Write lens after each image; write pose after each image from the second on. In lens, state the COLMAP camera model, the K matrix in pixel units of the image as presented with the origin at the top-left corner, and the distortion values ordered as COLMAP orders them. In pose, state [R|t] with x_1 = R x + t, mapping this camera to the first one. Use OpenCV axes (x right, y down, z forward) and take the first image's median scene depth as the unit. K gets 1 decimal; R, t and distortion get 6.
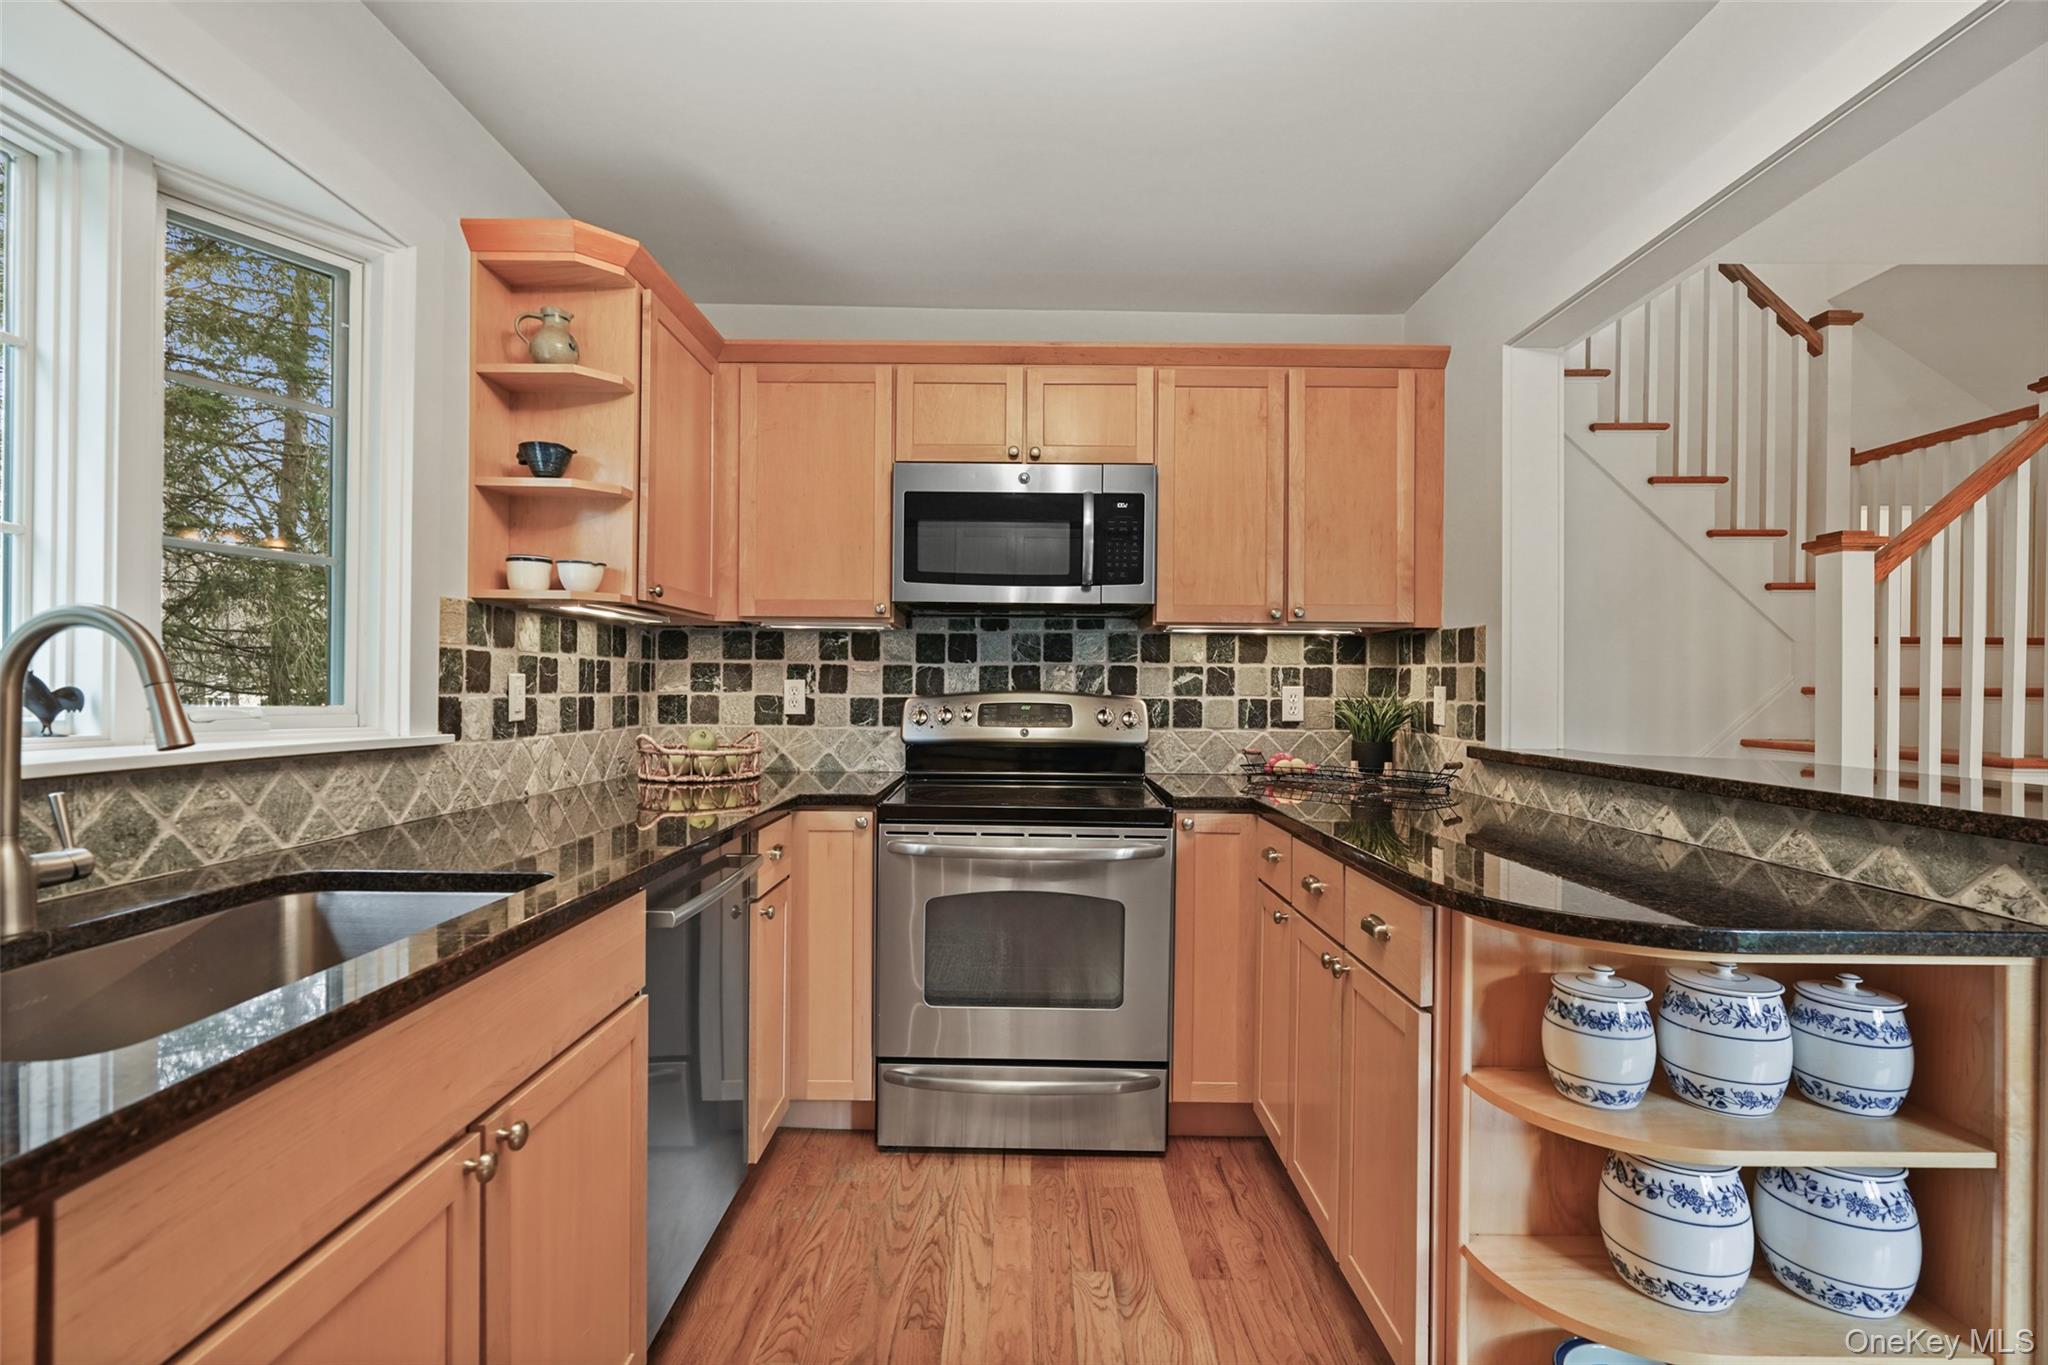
lens RADIAL K [[954.9, 0, 1024.0], [0, 954.9, 682.5], [0, 0, 1]] dist [0.002009, 0.000903]
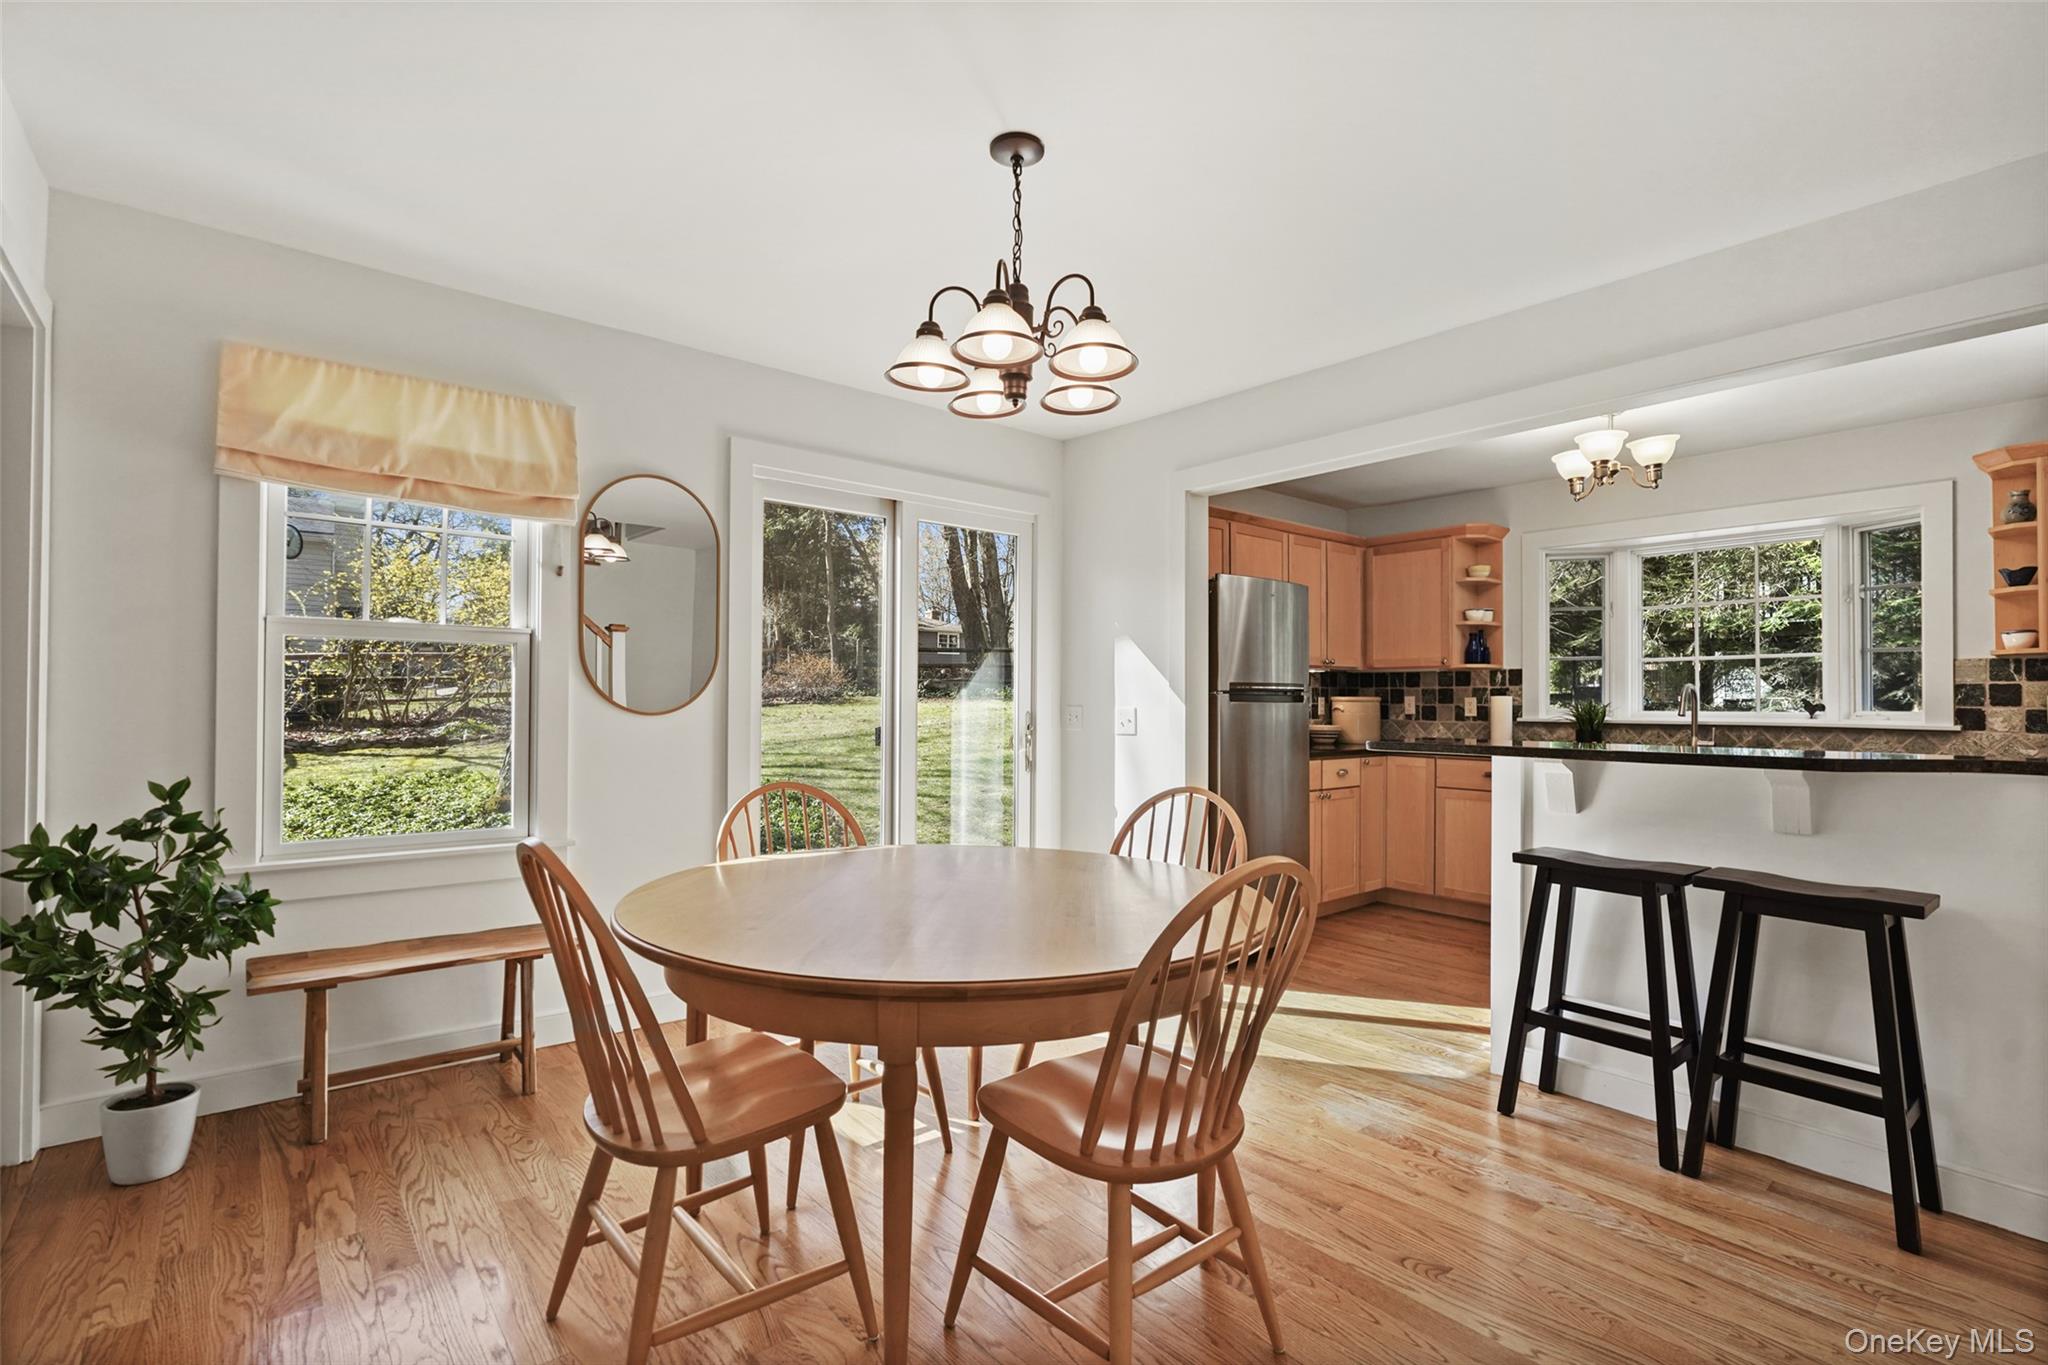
lens RADIAL K [[948.0, 0, 1025.1], [0, 948.0, 686.2], [0, 0, 1]] dist [-0.002512, 0.008091]
pose [[-0.762515, -0.024688, -0.646499, 1.477824], [-0.009226, 0.999585, -0.027289, 0.027946], [0.646905, -0.014843, -0.762426, 0.829629]]
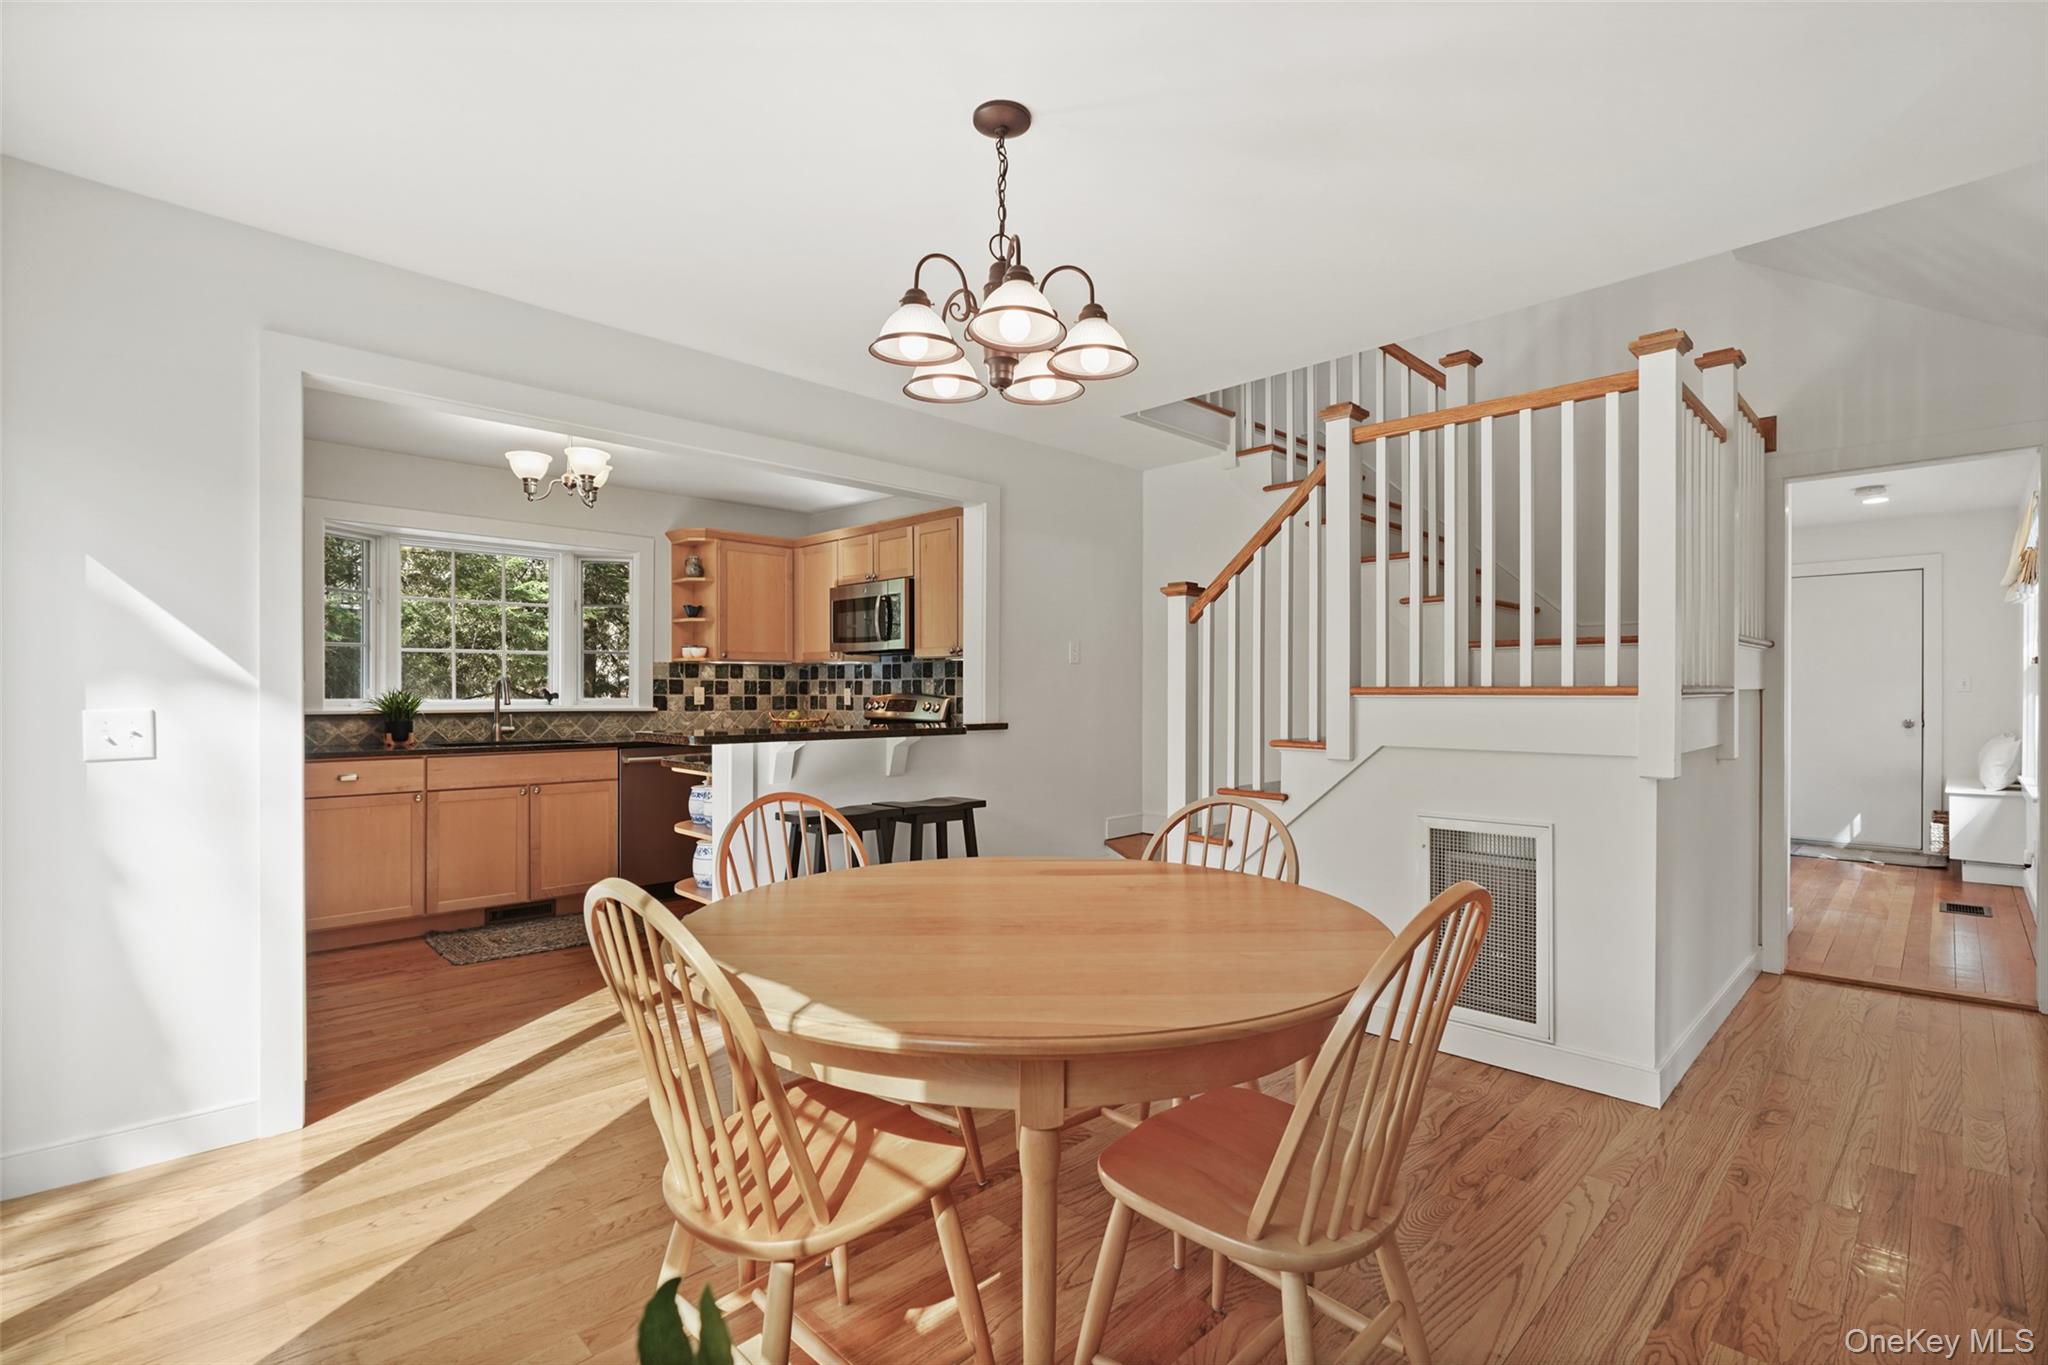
lens RADIAL K [[948.0, 0, 1025.1], [0, 948.0, 686.2], [0, 0, 1]] dist [-0.002512, 0.008091]
pose [[0.709508, -0.010712, -0.704616, 1.522343], [0.007480, 0.999943, -0.007670, 0.011245], [0.704657, 0.000172, 0.709548, -0.195309]]
